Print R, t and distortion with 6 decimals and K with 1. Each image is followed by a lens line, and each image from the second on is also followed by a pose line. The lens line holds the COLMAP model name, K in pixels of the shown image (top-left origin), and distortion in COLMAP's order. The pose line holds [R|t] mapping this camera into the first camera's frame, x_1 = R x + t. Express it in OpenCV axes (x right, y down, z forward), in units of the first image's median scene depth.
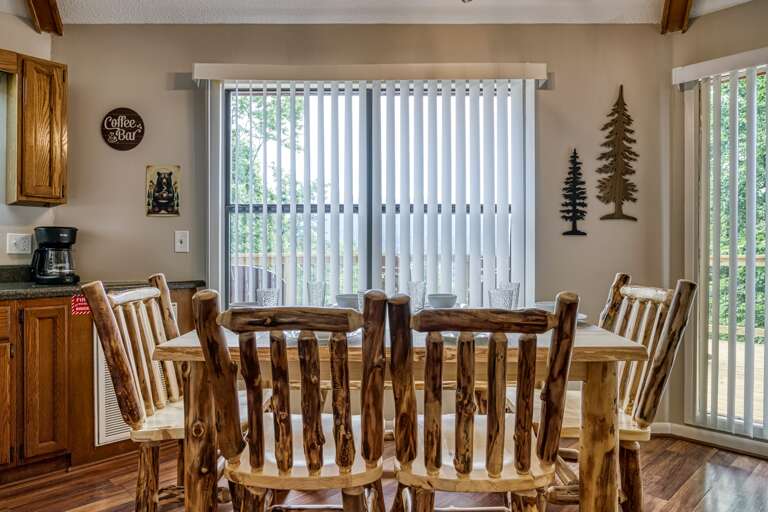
lens RADIAL K [[512.3, 0, 385.1], [0, 512.3, 255.9], [0, 0, 1]] dist [0.002050, -0.000799]
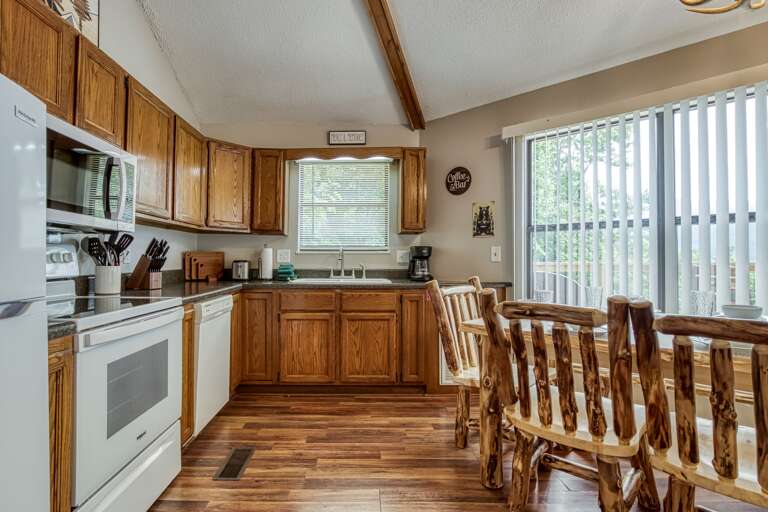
lens RADIAL K [[399.8, 0, 354.4], [0, 399.8, 256.1], [0, 0, 1]] dist [-0.005613, 0.001354]
pose [[0.710775, -0.008282, -0.703371, 0.143507], [-0.003793, 0.999871, -0.015606, -0.006070], [0.703409, 0.013760, 0.710652, -0.081584]]
